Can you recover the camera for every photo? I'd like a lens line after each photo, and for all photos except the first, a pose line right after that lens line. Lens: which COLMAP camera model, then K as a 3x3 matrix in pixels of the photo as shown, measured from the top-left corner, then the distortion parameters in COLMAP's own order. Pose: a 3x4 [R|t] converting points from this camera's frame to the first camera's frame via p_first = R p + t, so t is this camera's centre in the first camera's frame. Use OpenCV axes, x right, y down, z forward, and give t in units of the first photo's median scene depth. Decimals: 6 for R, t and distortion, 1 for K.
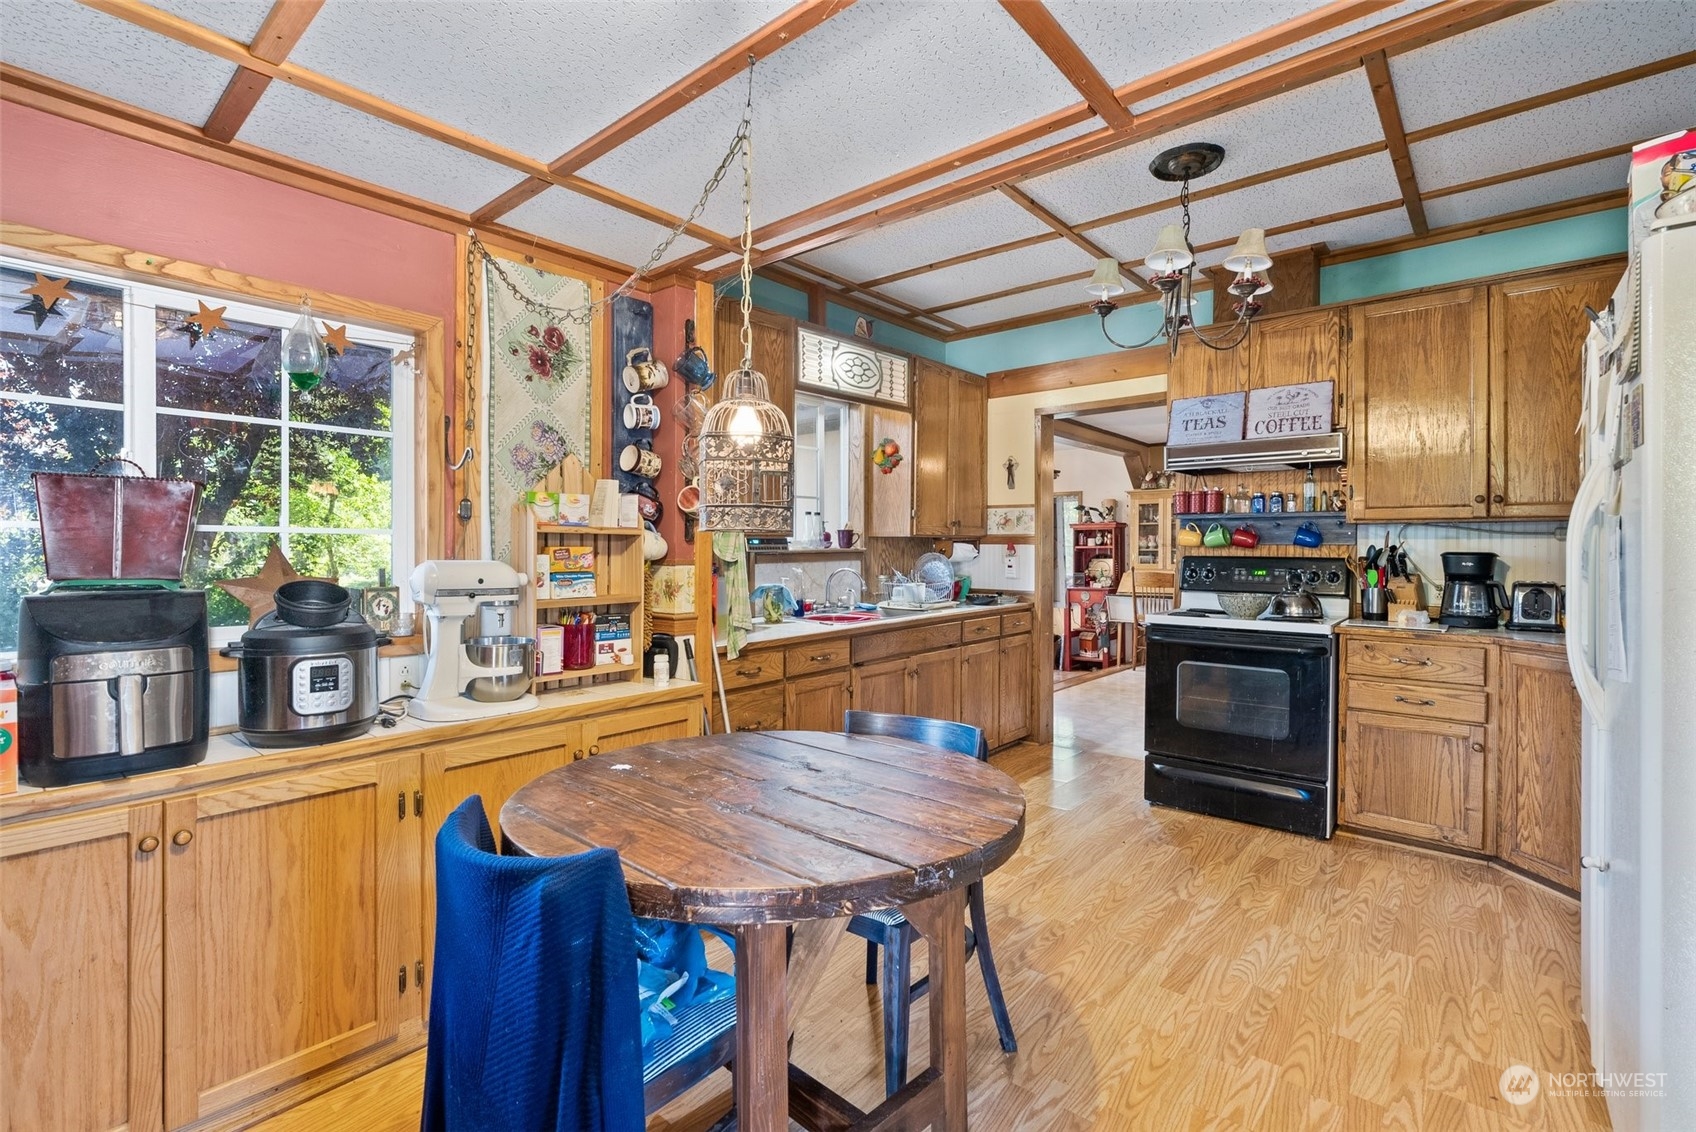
lens RADIAL K [[777.5, 0, 850.4], [0, 777.5, 557.6], [0, 0, 1]] dist [-0.001645, 0.000416]
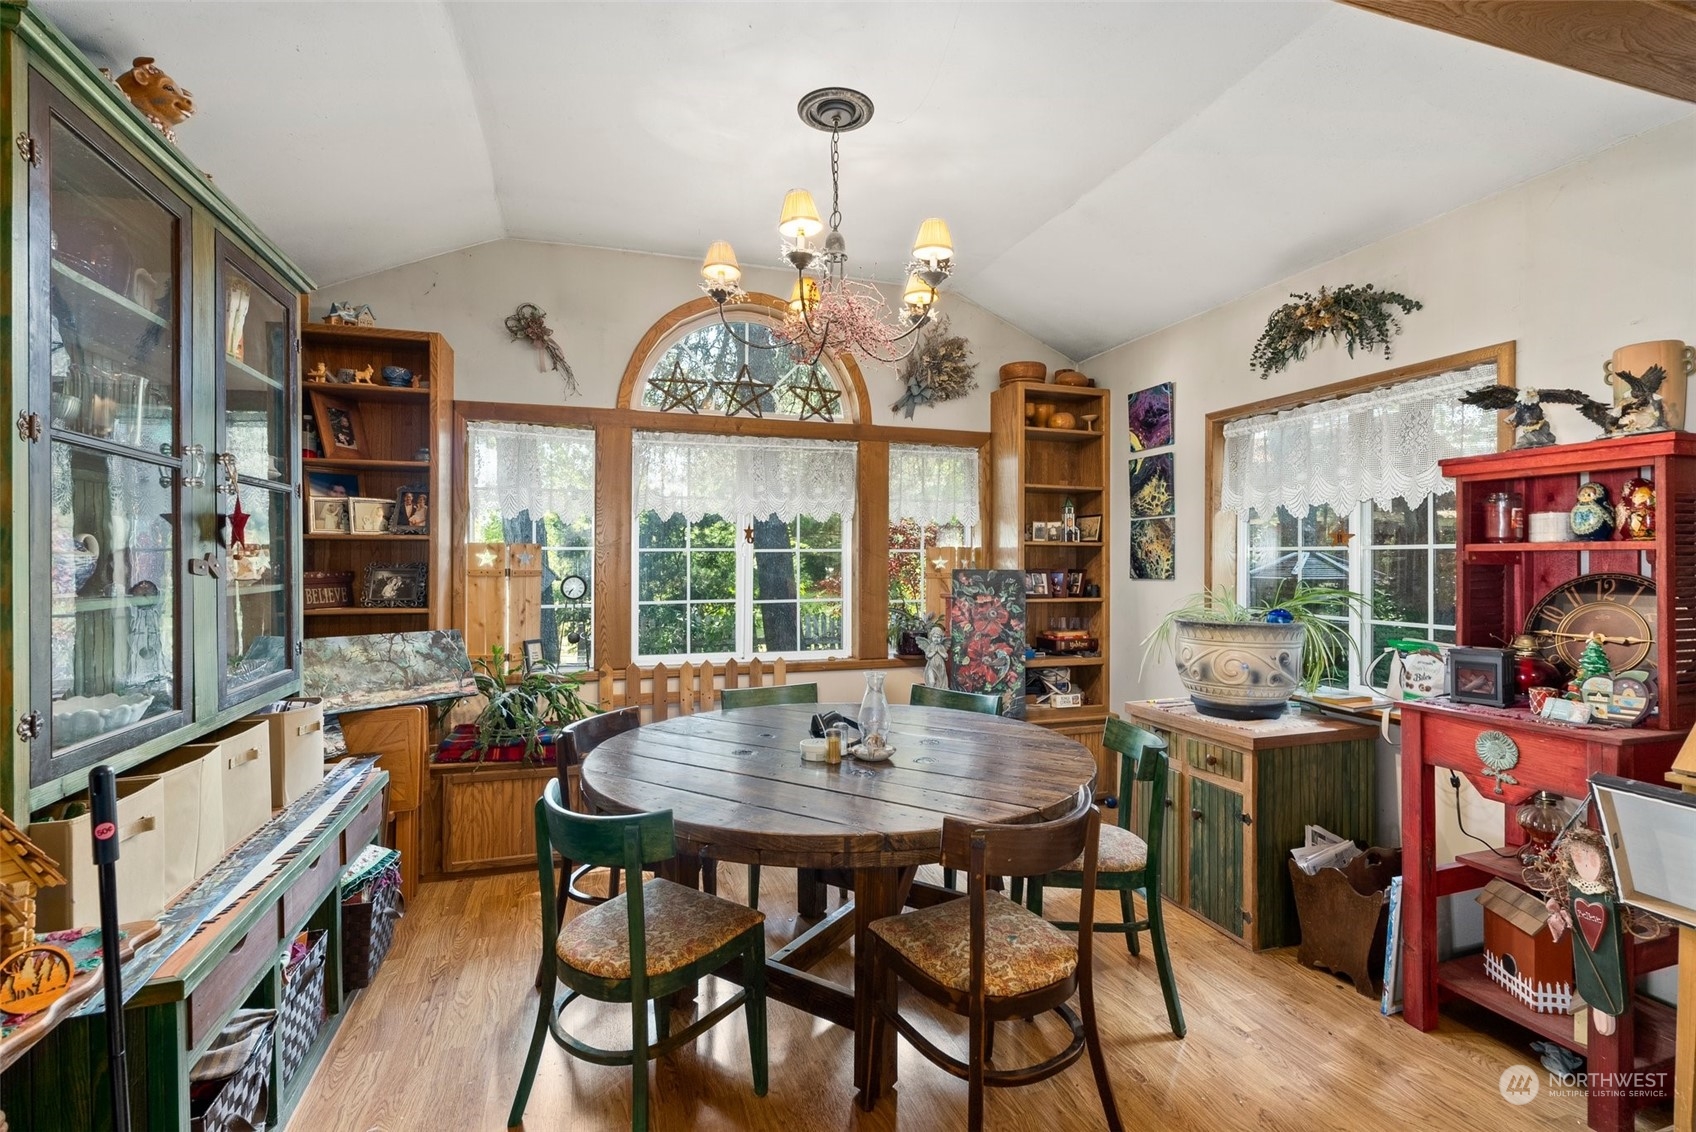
lens RADIAL K [[777.5, 0, 845.0], [0, 777.5, 555.9], [0, 0, 1]] dist [-0.001645, 0.000416]
pose [[0.855108, 0.001586, -0.518447, 0.570383], [-0.004586, 0.999979, -0.004504, -0.018891], [0.518429, 0.006229, 0.855098, 1.548719]]
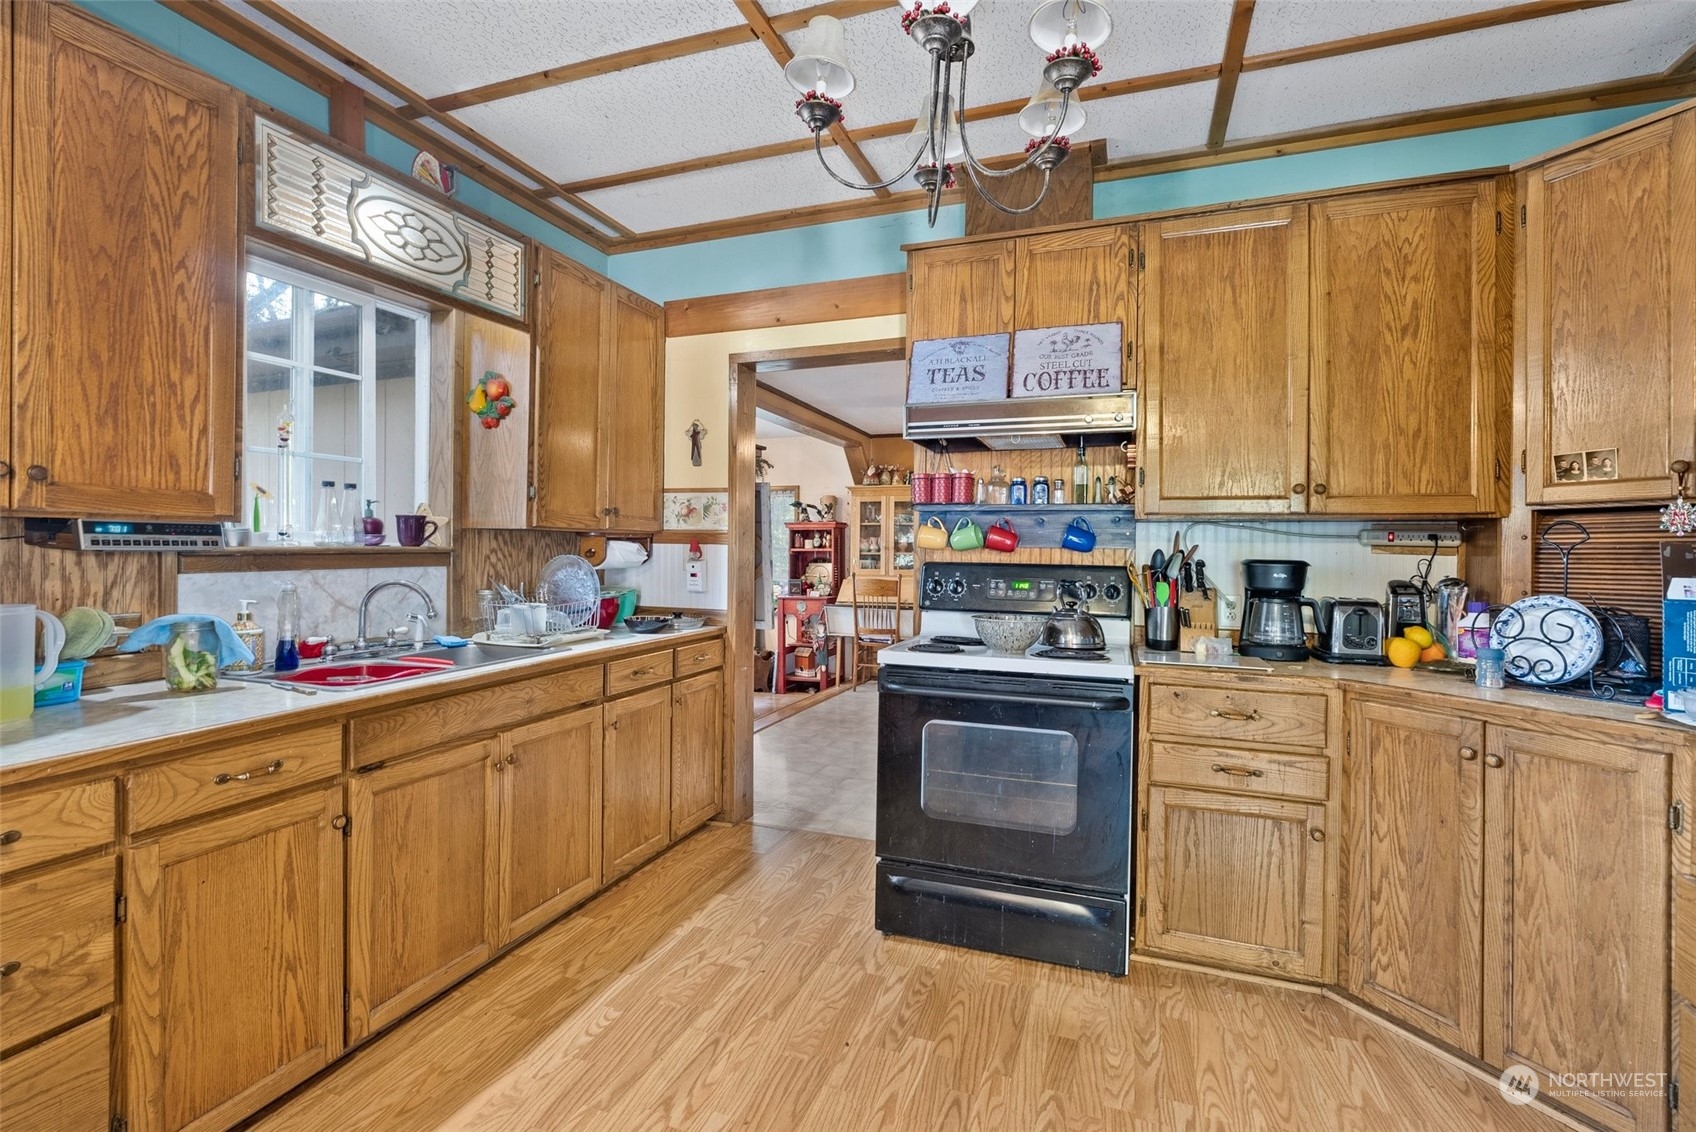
lens RADIAL K [[777.5, 0, 849.0], [0, 777.5, 558.2], [0, 0, 1]] dist [-0.001645, 0.000416]
pose [[0.940218, 0.006434, 0.340513, 0.127420], [-0.005640, 0.999979, -0.003321, -0.003273], [-0.340527, 0.001202, 0.940234, 0.377755]]
